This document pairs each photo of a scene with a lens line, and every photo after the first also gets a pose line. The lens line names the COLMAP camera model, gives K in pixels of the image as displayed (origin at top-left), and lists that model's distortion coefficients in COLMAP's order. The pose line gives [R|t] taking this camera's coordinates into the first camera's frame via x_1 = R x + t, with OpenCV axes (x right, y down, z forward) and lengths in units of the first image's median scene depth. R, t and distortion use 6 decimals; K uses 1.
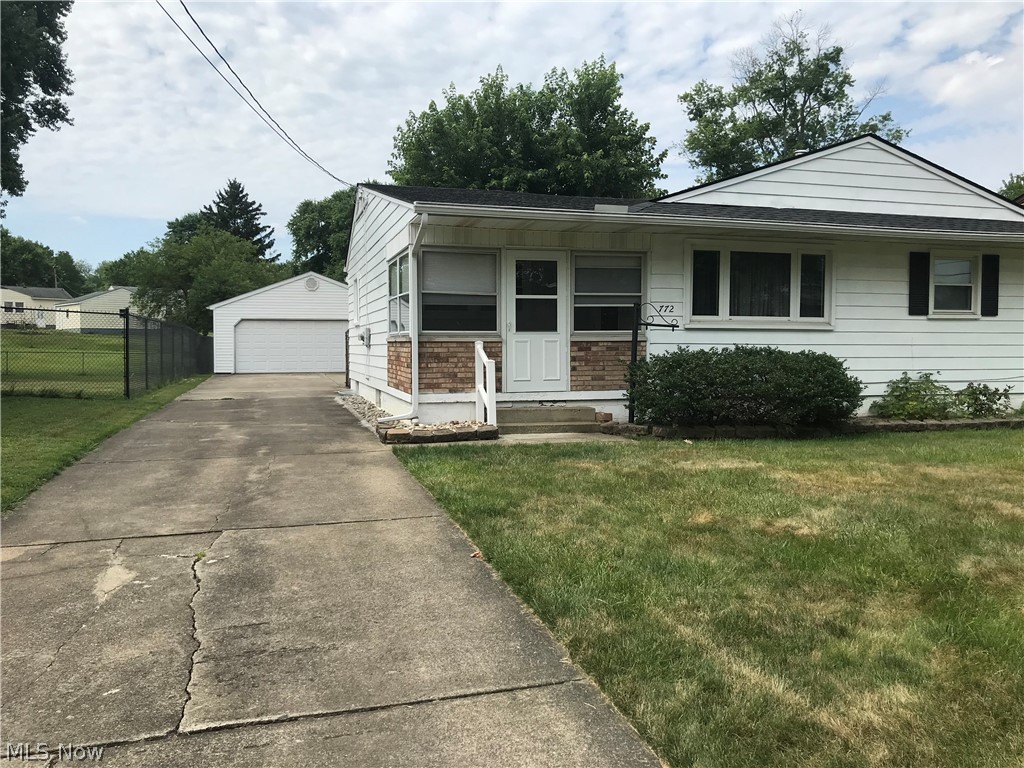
lens RADIAL K [[893.0, 0, 512.0], [0, 893.0, 384.0], [0, 0, 1]] dist [0.002374, -0.024545]
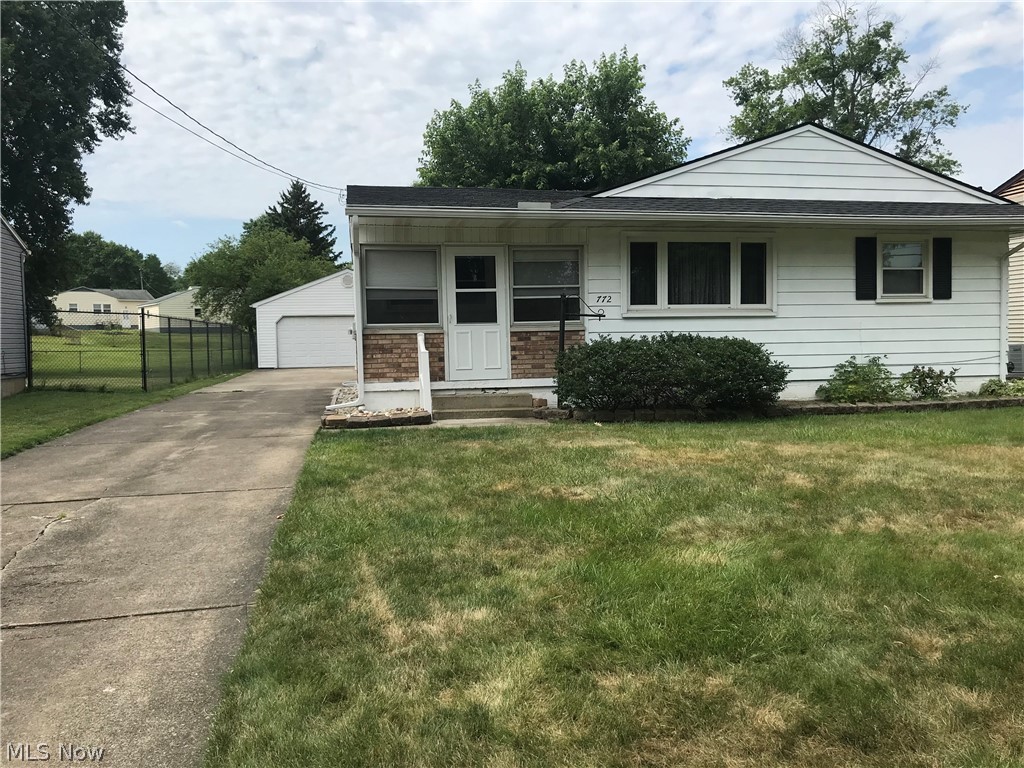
lens RADIAL K [[899.3, 0, 512.7], [0, 899.3, 397.3], [0, 0, 1]] dist [0.000877, 0.006039]
pose [[0.995267, -0.010461, -0.096609, 0.154479], [0.012612, 0.999685, 0.021685, 0.006131], [0.096352, -0.022801, 0.995086, -0.055628]]
